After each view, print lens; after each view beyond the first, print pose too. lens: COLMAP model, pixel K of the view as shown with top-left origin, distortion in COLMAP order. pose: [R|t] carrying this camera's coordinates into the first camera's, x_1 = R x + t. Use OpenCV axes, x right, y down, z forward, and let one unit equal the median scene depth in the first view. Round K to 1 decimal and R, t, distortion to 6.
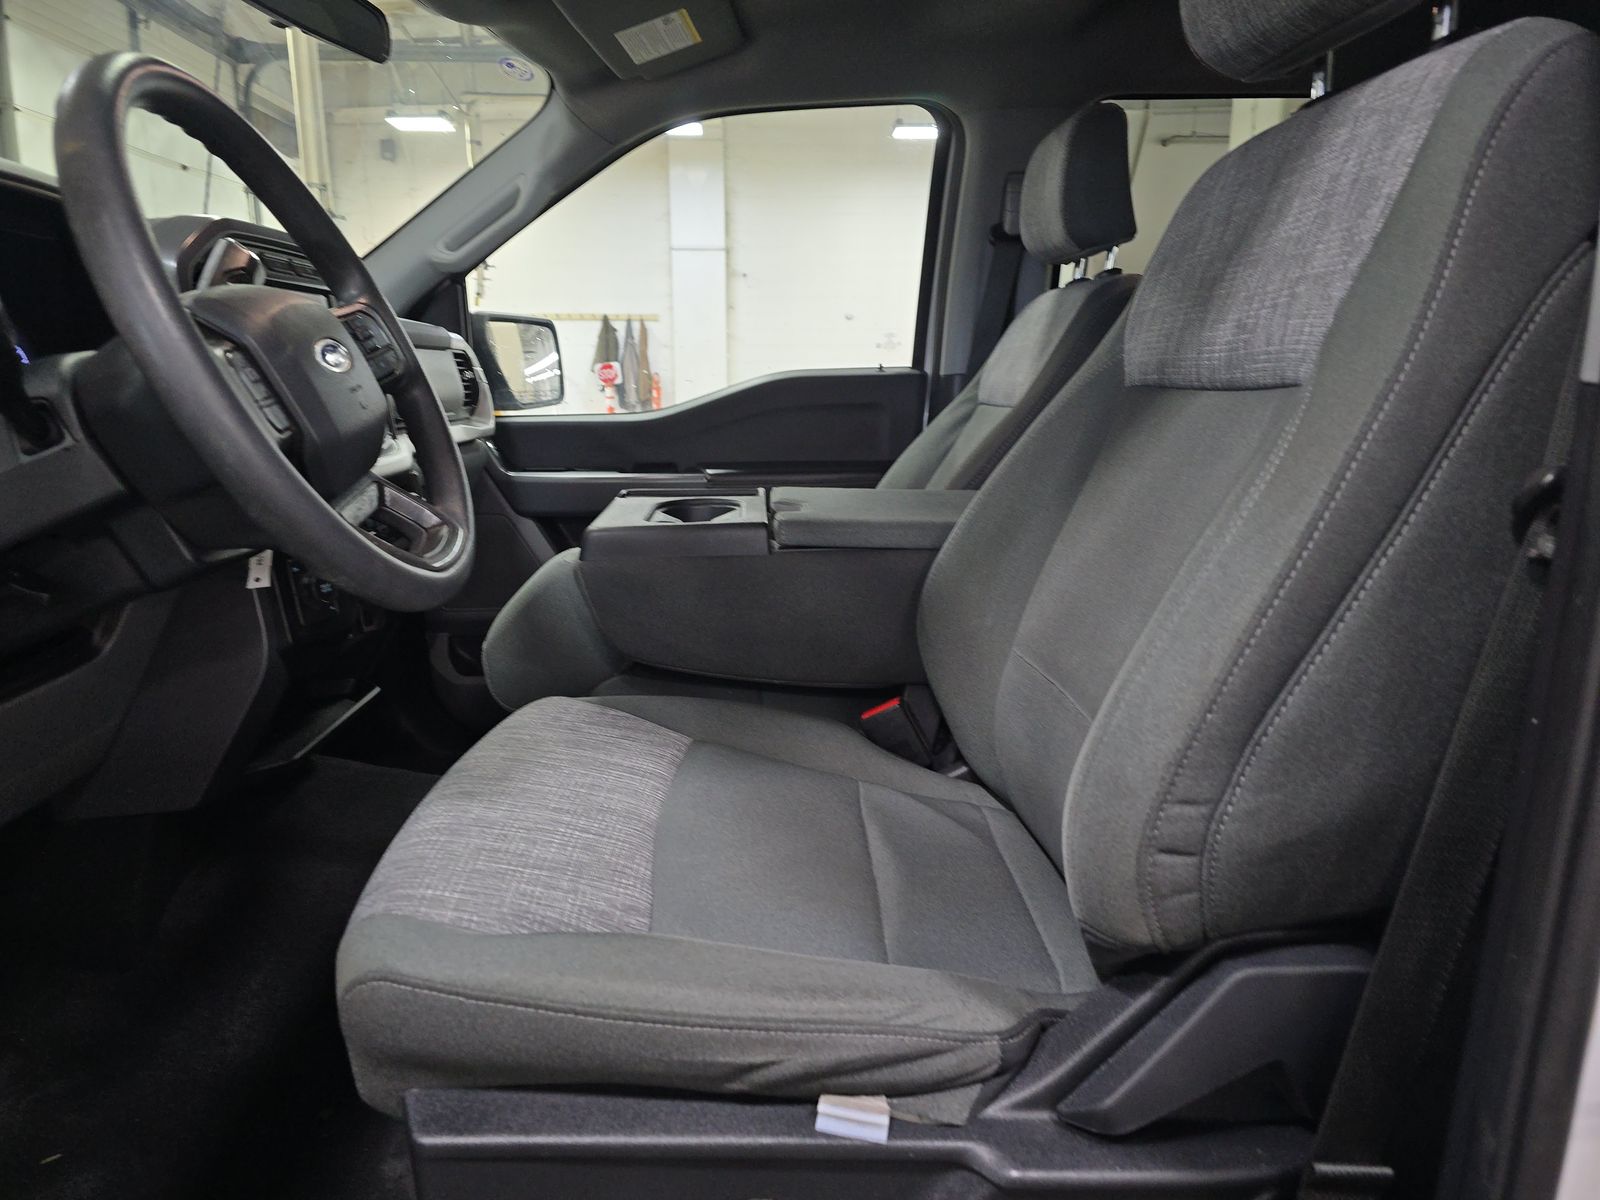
lens RADIAL K [[1086.2, 0, 794.0], [0, 1086.2, 609.8], [0, 0, 1]] dist [0.058896, -0.052775]
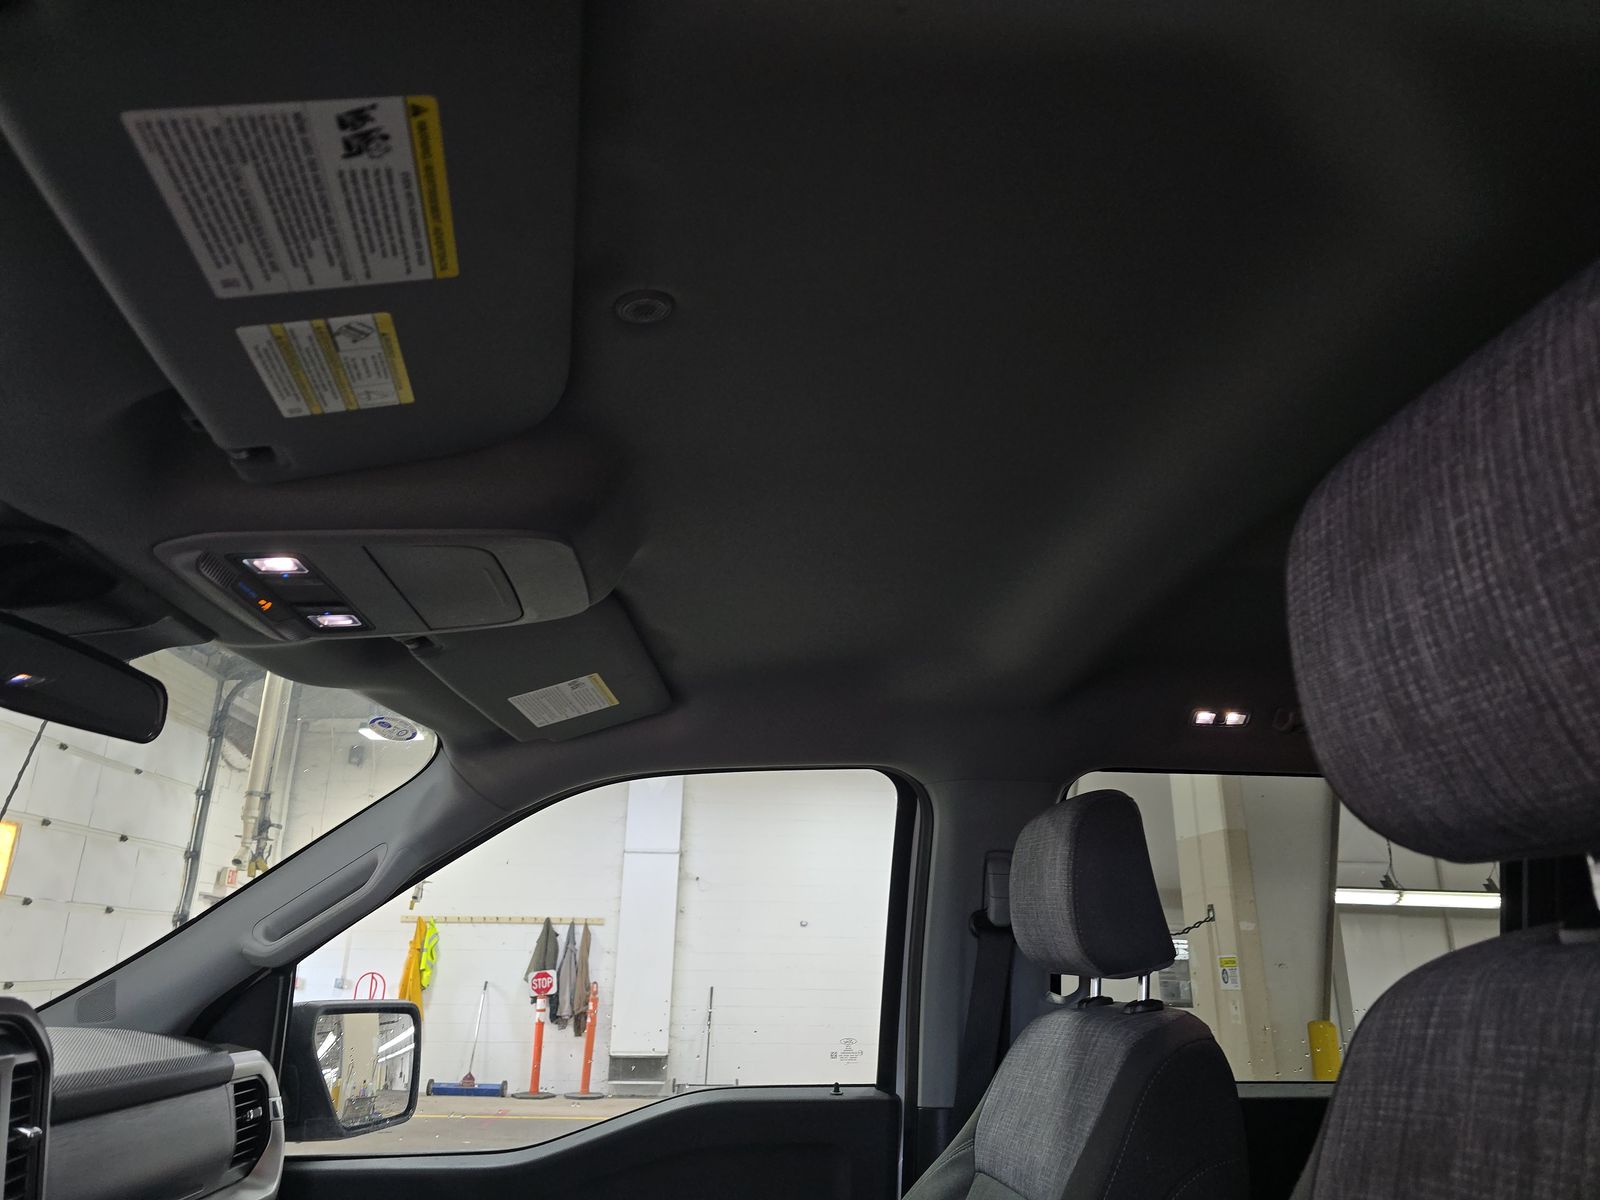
lens RADIAL K [[1086.2, 0, 794.0], [0, 1086.2, 609.8], [0, 0, 1]] dist [0.058896, -0.052775]
pose [[0.999074, 0.027665, 0.032951, 0.017036], [-0.007221, 0.862815, -0.505467, -0.130289], [-0.042415, 0.504761, 0.862216, 0.195259]]
